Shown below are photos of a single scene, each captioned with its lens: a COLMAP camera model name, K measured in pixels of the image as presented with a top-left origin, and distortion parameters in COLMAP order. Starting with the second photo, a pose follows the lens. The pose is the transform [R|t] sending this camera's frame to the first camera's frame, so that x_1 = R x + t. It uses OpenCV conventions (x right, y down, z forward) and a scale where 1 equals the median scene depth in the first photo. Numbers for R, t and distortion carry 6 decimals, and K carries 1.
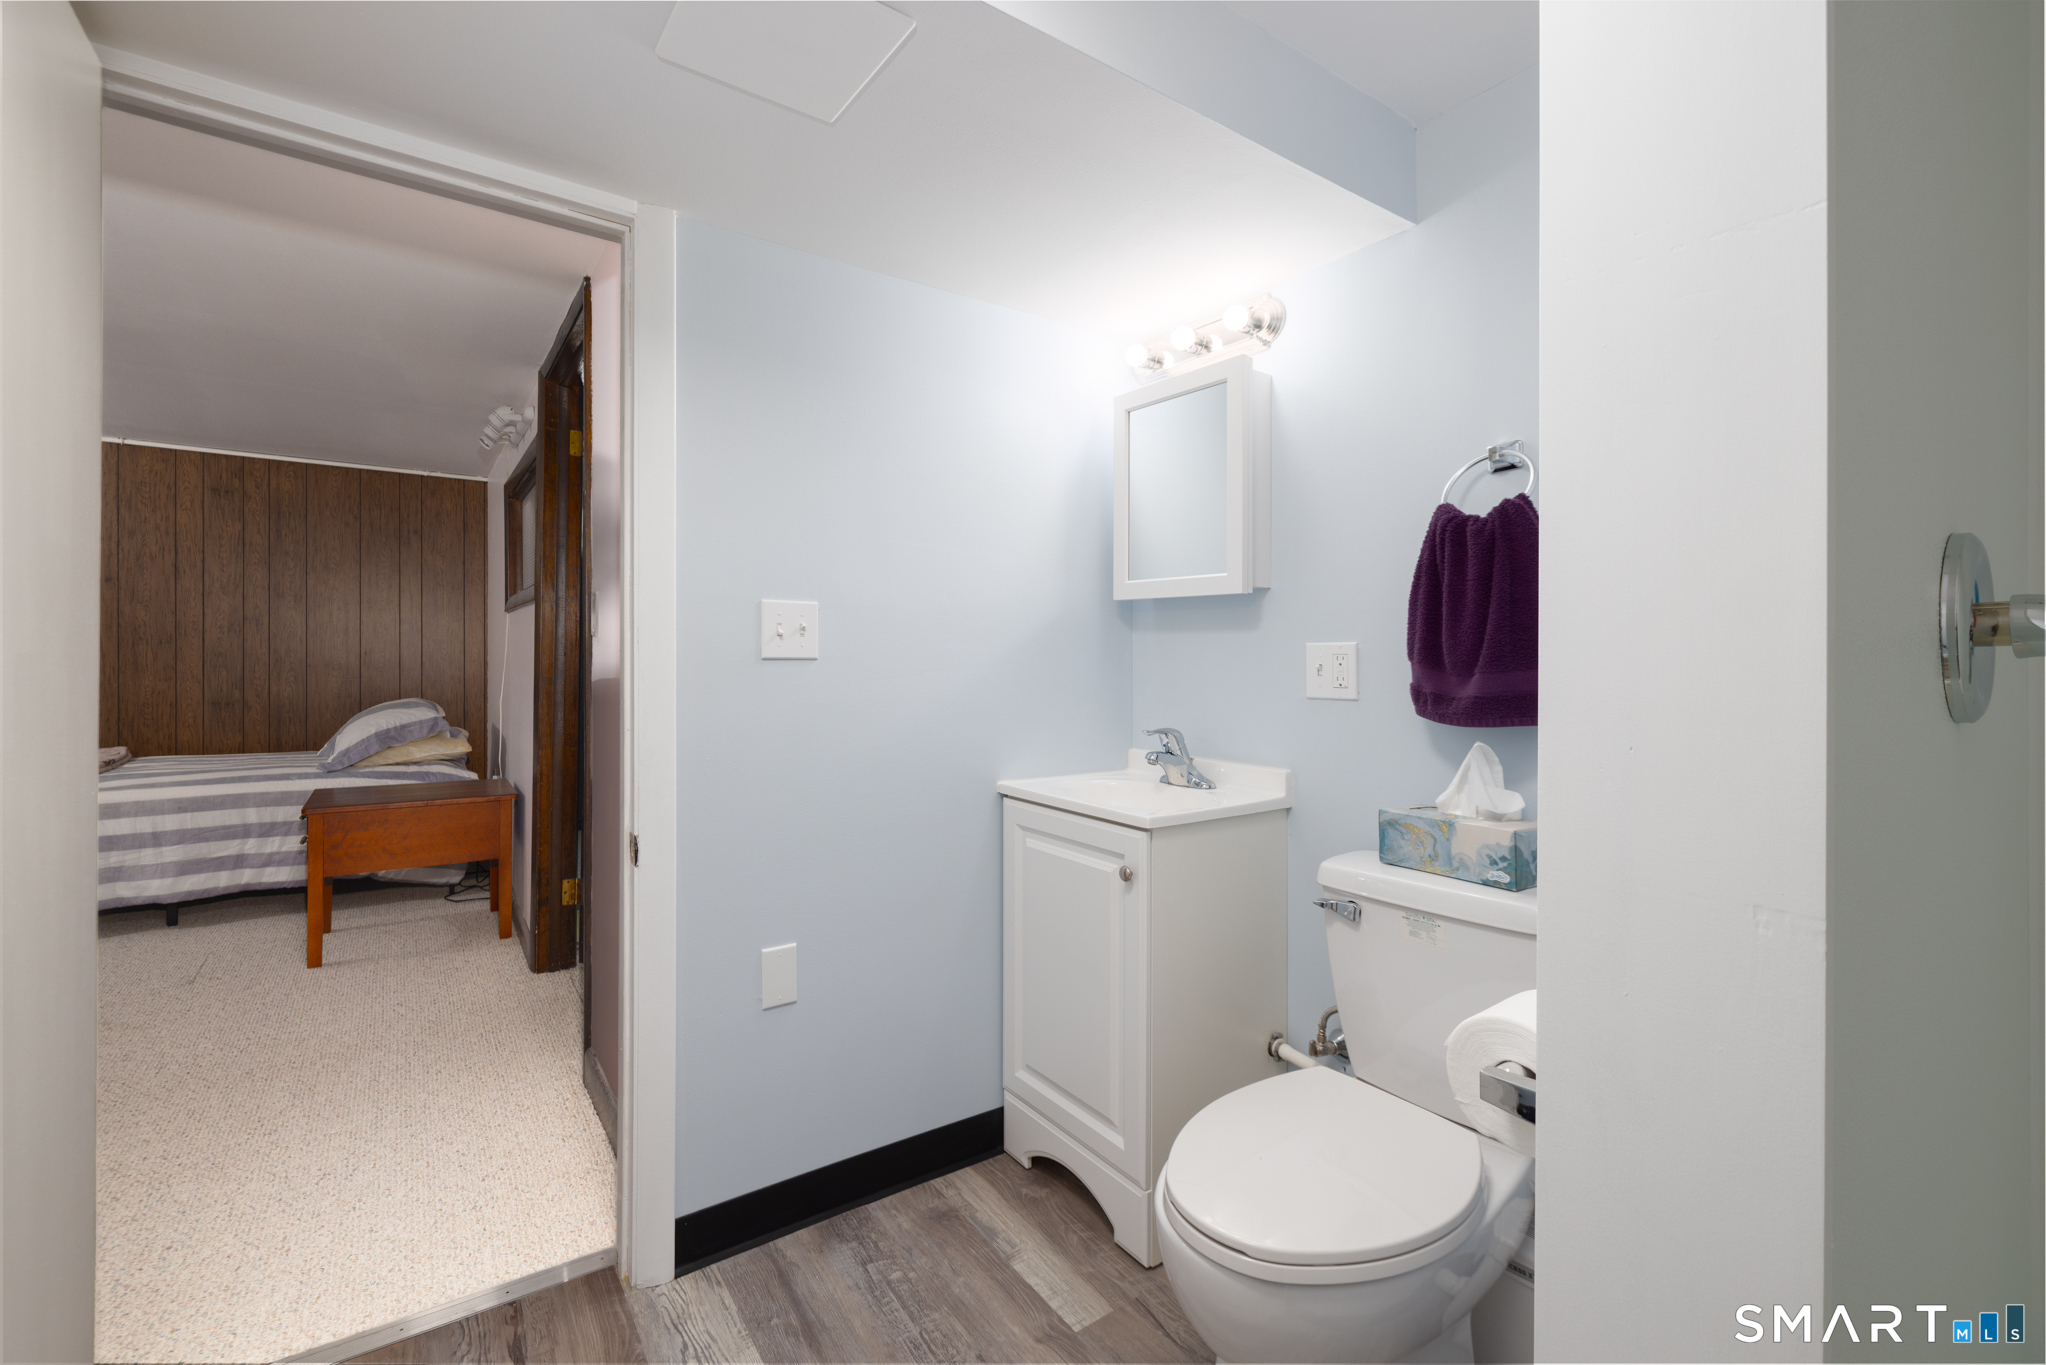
lens RADIAL K [[857.8, 0, 985.5], [0, 857.8, 651.4], [0, 0, 1]] dist [0.003620, 0.000177]
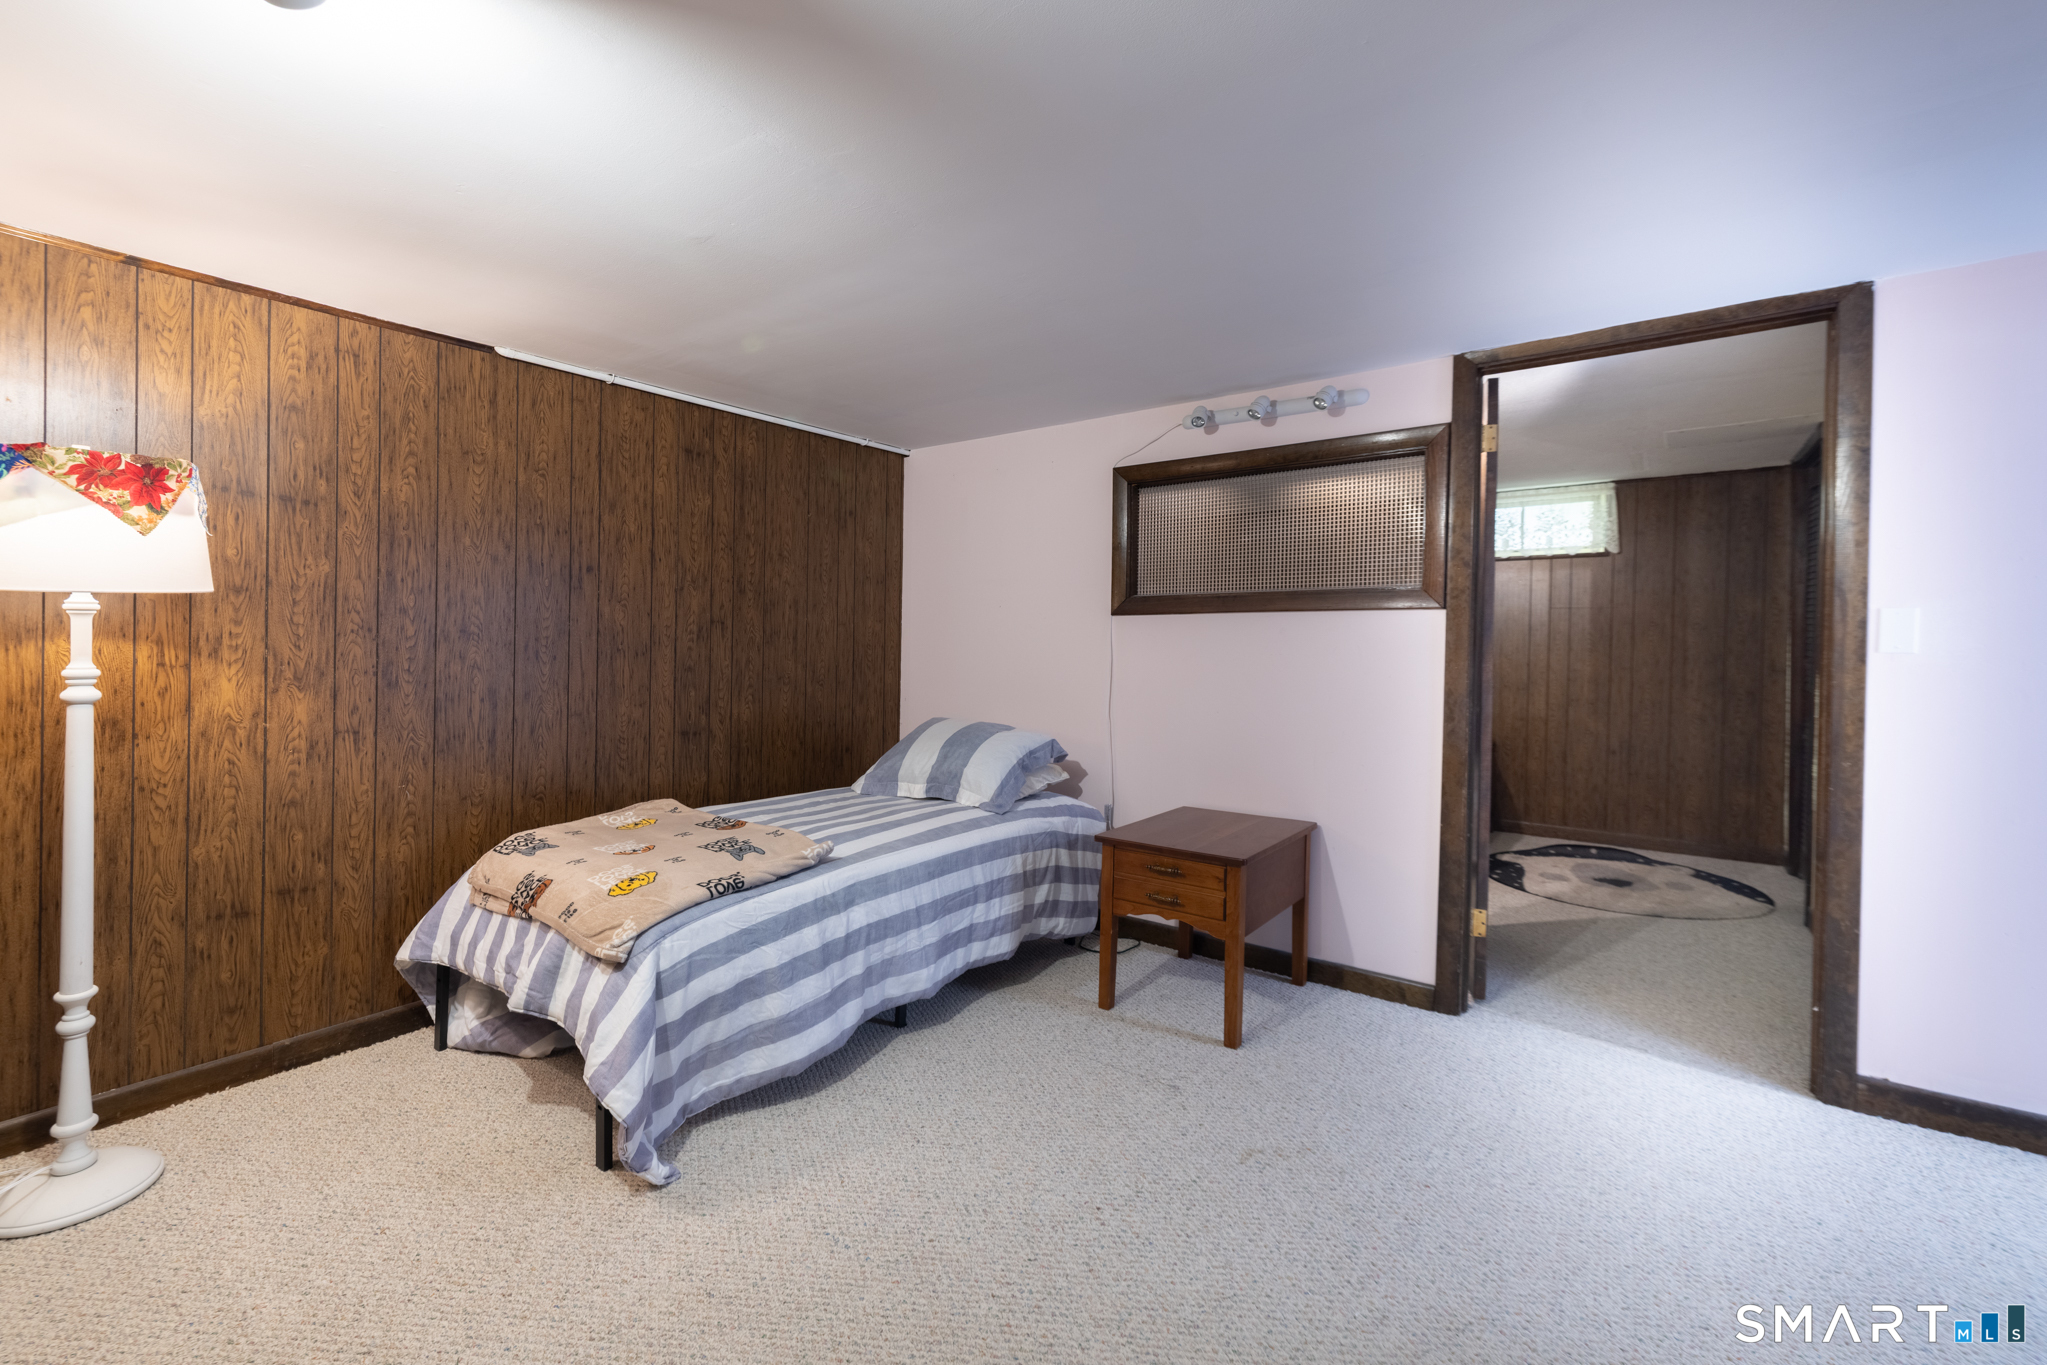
lens RADIAL K [[858.3, 0, 1002.1], [0, 858.3, 649.9], [0, 0, 1]] dist [0.003620, 0.000177]
pose [[0.949210, -0.011478, 0.314434, -0.908022], [0.005869, 0.999806, 0.018780, -0.027040], [-0.314589, -0.015981, 0.949094, 0.203965]]
